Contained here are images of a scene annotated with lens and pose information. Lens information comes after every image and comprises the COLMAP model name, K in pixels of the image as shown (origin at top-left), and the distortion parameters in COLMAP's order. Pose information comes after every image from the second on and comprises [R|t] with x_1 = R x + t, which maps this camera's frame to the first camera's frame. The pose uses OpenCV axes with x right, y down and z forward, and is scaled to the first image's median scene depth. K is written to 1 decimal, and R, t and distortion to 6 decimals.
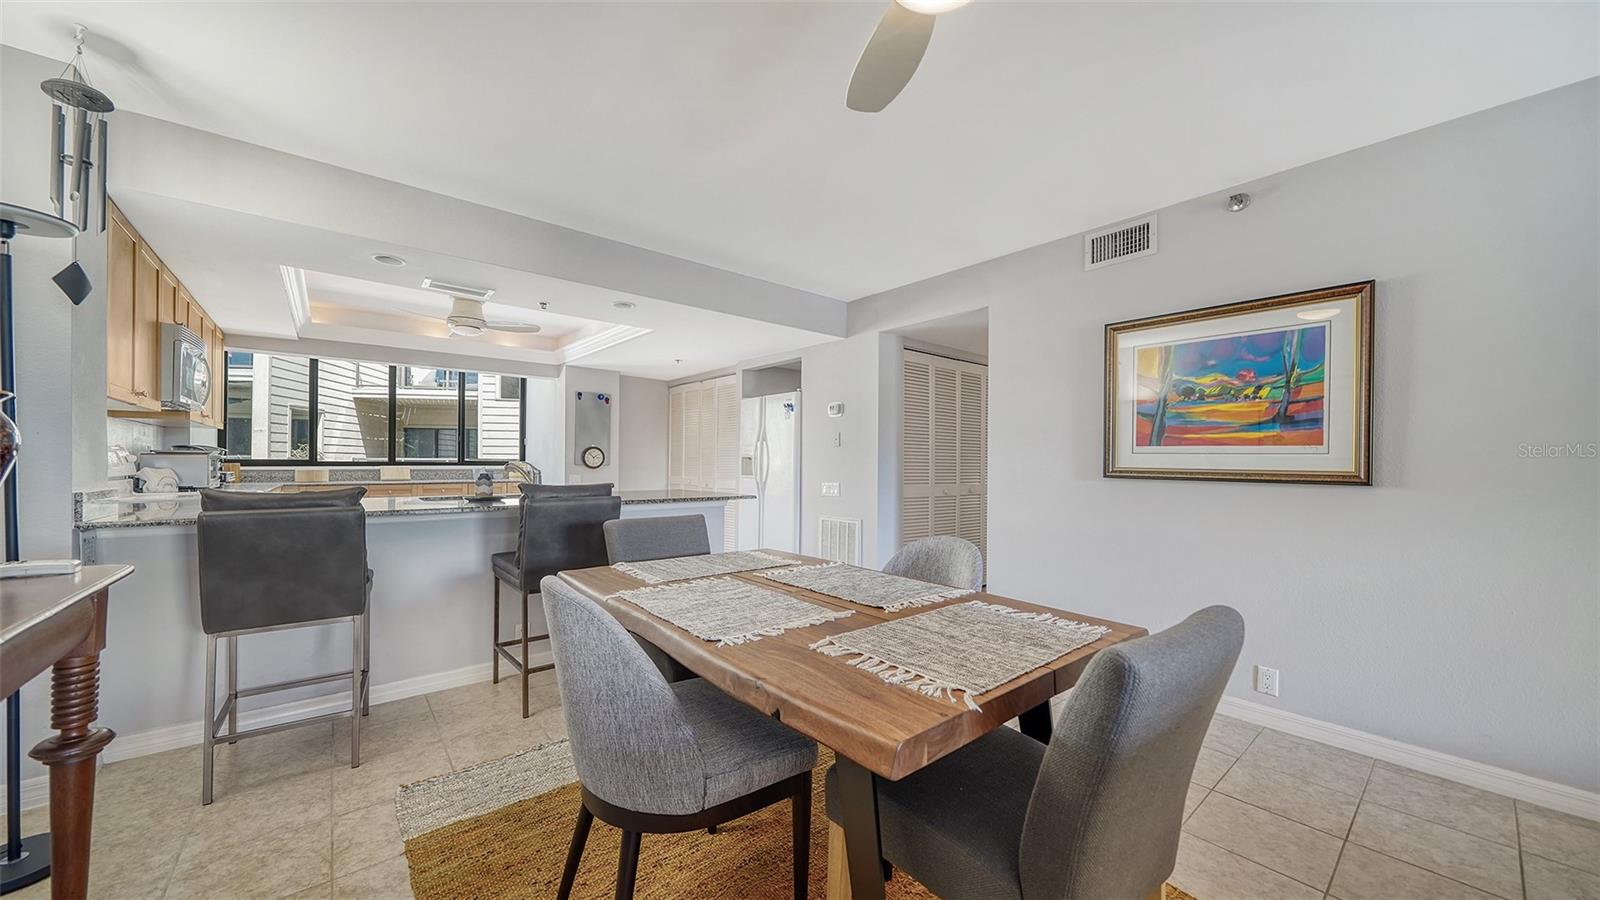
lens RADIAL K [[575.9, 0, 788.6], [0, 575.9, 470.0], [0, 0, 1]] dist [-0.000567, 0.000000]
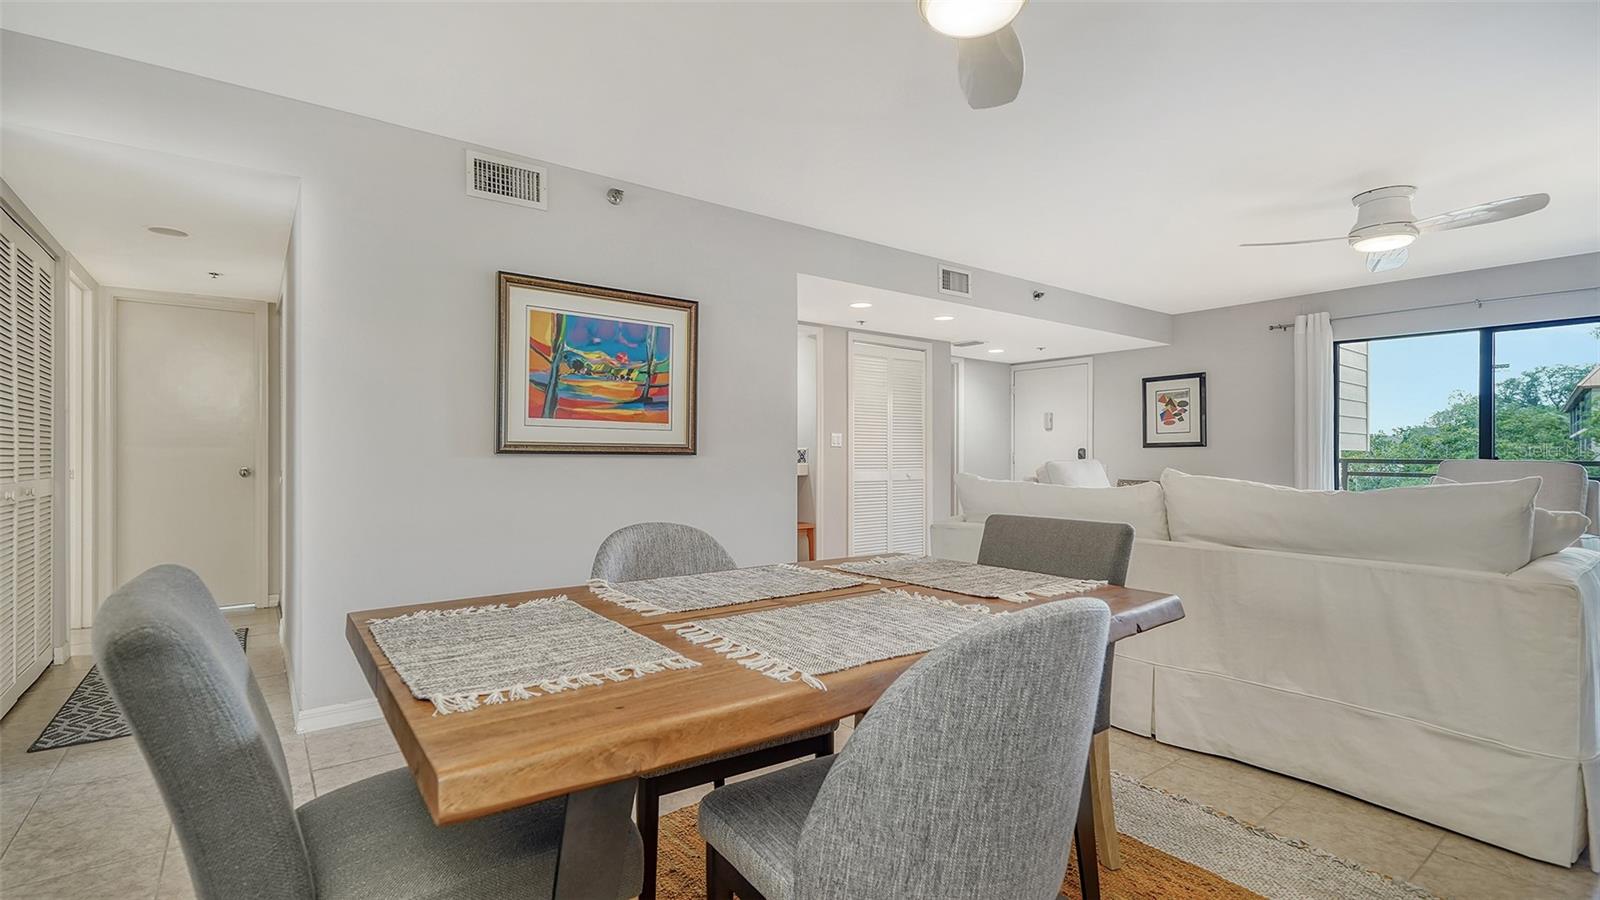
lens RADIAL K [[719.2, 0, 813.7], [0, 719.2, 466.1], [0, 0, 1]] dist [-0.000049, -0.000111]
pose [[0.007395, -0.034908, 0.999363, -0.321291], [0.003969, 0.999384, 0.034880, -0.001976], [-0.999965, 0.003708, 0.007529, 0.341420]]
